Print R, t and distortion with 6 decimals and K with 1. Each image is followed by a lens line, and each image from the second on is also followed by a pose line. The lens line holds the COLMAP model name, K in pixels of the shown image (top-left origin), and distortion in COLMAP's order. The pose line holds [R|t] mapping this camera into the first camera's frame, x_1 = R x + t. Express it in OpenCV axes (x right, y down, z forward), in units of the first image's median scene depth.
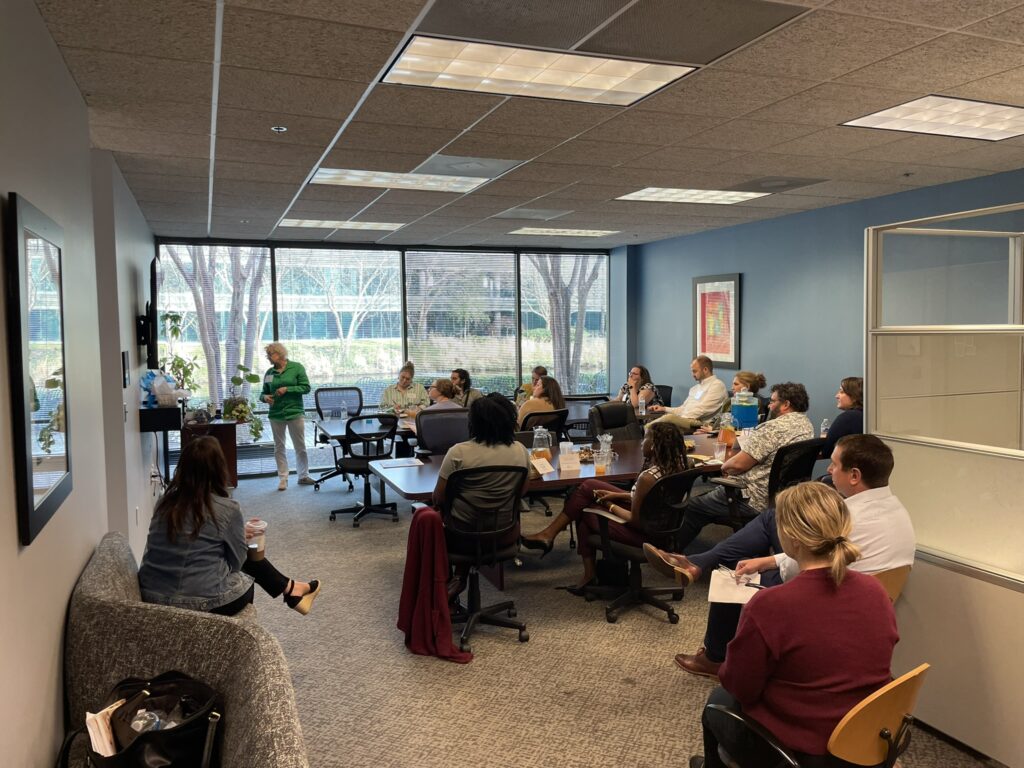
lens RADIAL K [[775.1, 0, 515.3], [0, 775.1, 378.0], [0, 0, 1]] dist [0.050944, -0.069700]
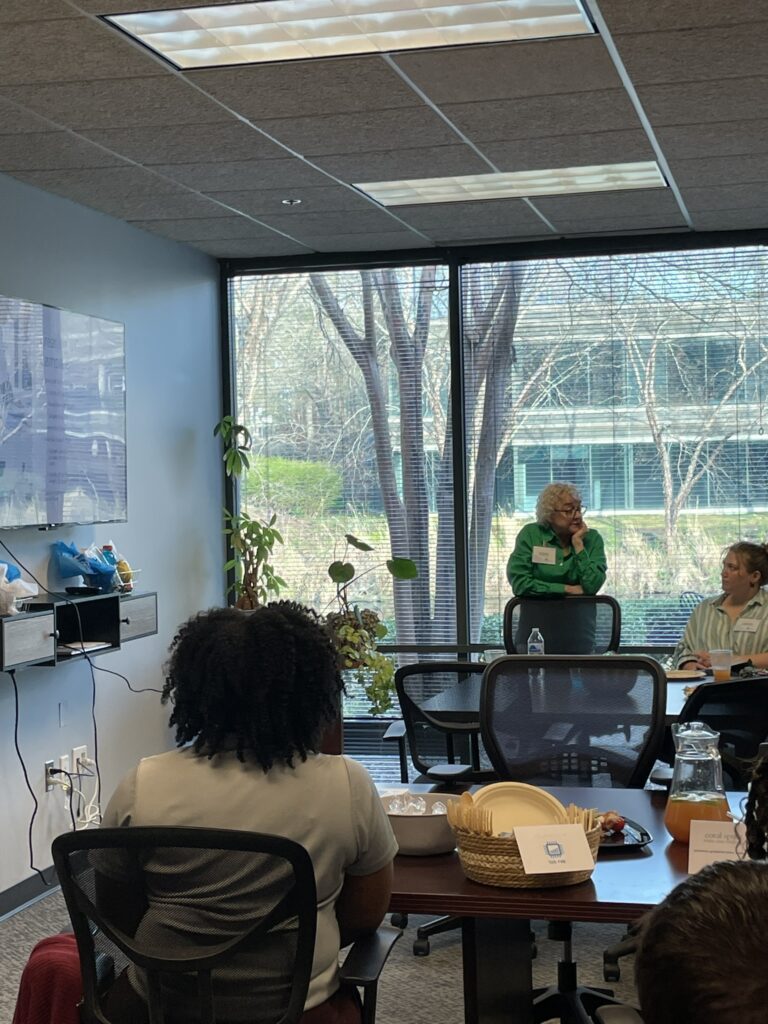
lens RADIAL K [[1716.5, 0, 374.0], [0, 1716.5, 528.3], [0, 0, 1]] dist [0.091911, 0.000000]
pose [[0.804382, 0.007852, -0.594061, 0.400890], [-0.027807, 0.999314, -0.024444, 0.003542], [0.593461, 0.036181, 0.804049, 0.413971]]
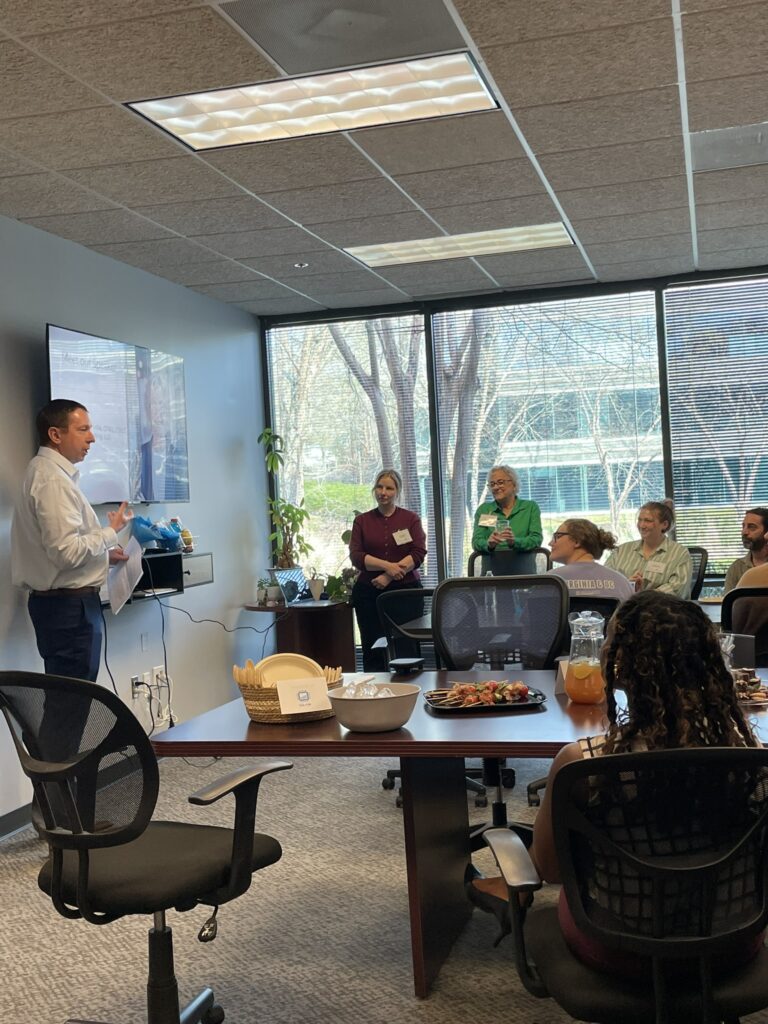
lens RADIAL K [[1197.8, 0, 384.7], [0, 1197.8, 508.9], [0, 0, 1]] dist [0.077241, 0.000000]
pose [[0.791049, -0.029255, -0.611052, 0.401053], [0.001905, 0.998969, -0.045361, 0.041684], [0.611749, 0.034719, 0.790289, 0.499040]]
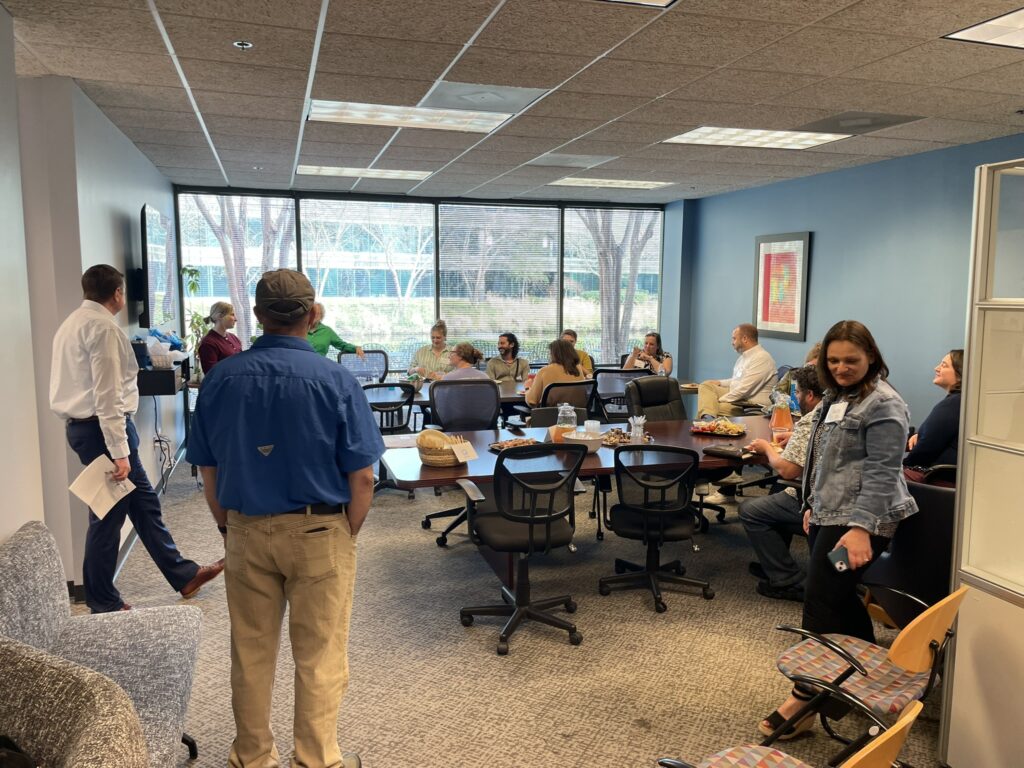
lens RADIAL K [[775.1, 0, 509.7], [0, 775.1, 384.4], [0, 0, 1]] dist [0.050944, -0.069700]
pose [[0.996074, 0.028740, -0.083733, 0.050948], [-0.023793, 0.997945, 0.059494, -0.012110], [0.085271, -0.057268, 0.994711, 0.148091]]
